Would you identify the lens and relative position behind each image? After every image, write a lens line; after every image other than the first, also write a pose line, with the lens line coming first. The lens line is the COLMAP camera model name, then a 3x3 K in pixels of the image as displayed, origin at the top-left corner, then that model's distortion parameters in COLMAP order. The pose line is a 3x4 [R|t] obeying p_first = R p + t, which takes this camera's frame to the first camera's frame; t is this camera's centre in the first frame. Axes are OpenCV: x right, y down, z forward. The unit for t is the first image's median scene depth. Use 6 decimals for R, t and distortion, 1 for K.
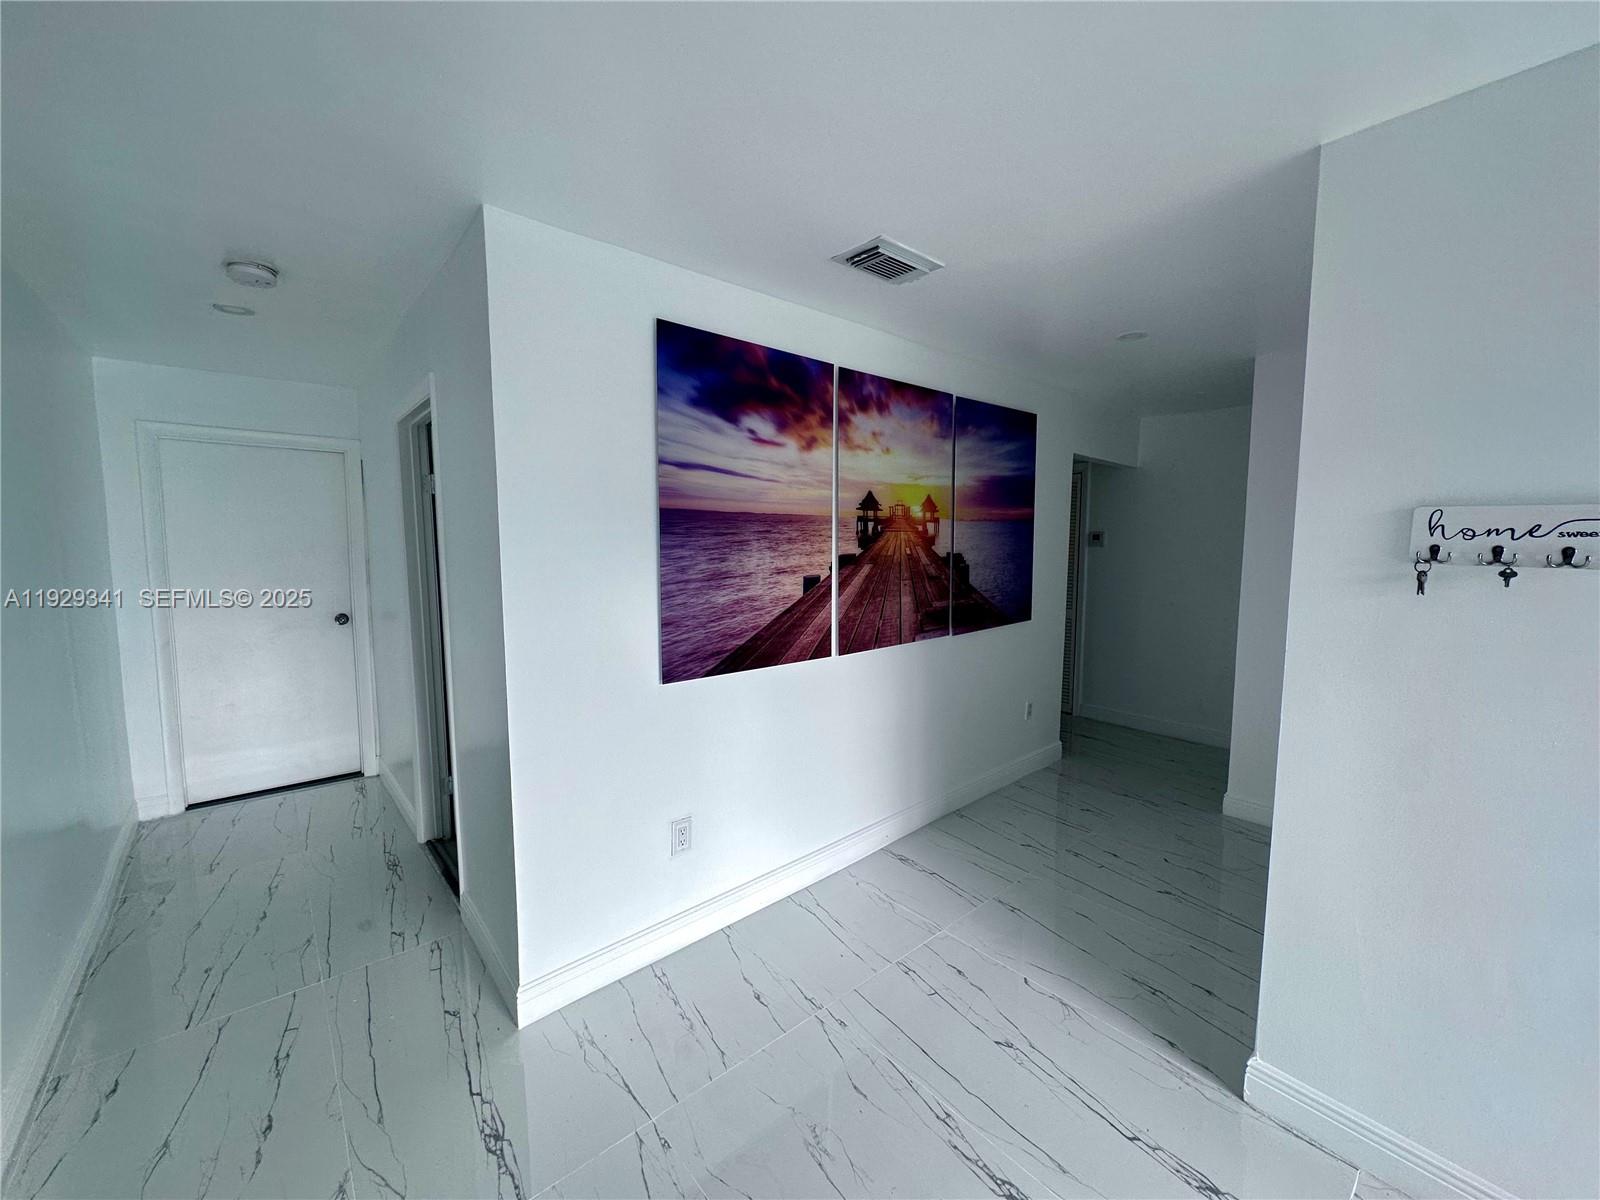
lens RADIAL K [[634.5, 0, 800.0], [0, 634.5, 600.0], [0, 0, 1]] dist [-0.000420, 0.000028]
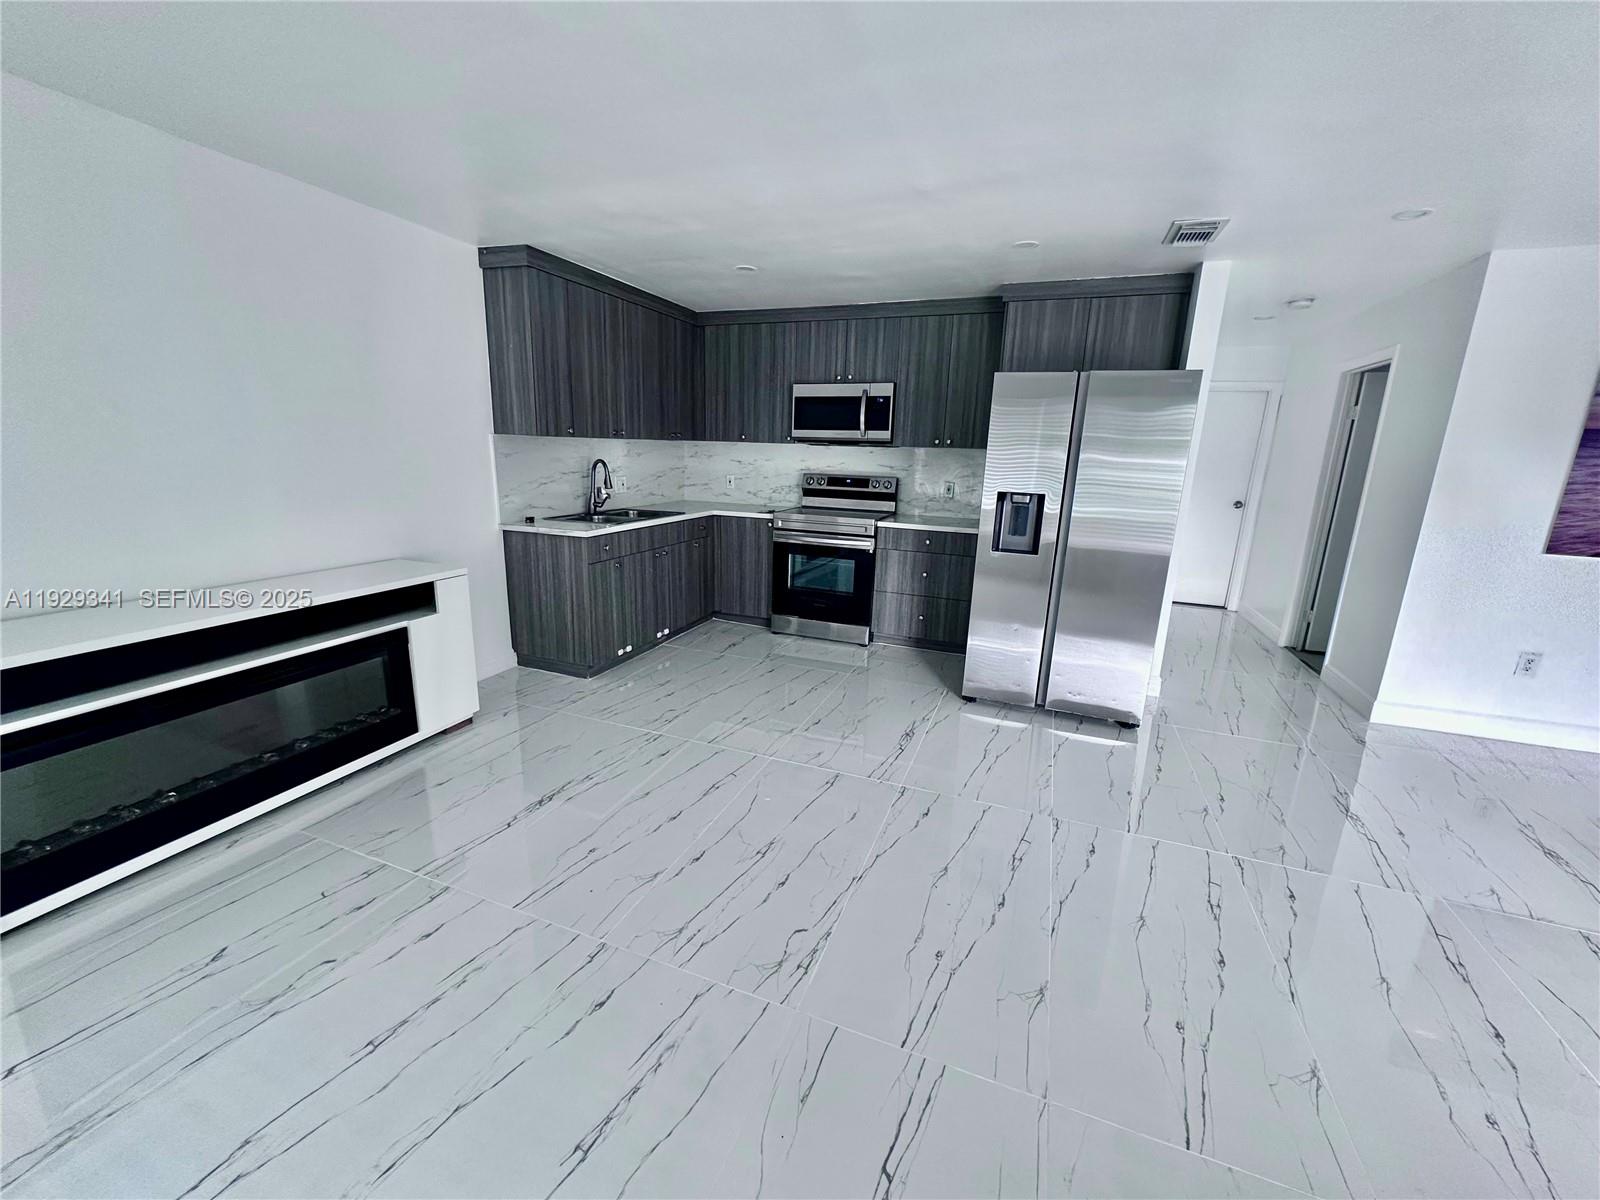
lens RADIAL K [[641.8, 0, 800.0], [0, 641.8, 600.0], [0, 0, 1]] dist [0.000460, 0.000533]
pose [[0.476490, 0.216184, -0.852187, 0.233451], [-0.114777, 0.976297, 0.183492, 0.156256], [0.871656, 0.010379, 0.490009, -1.141534]]
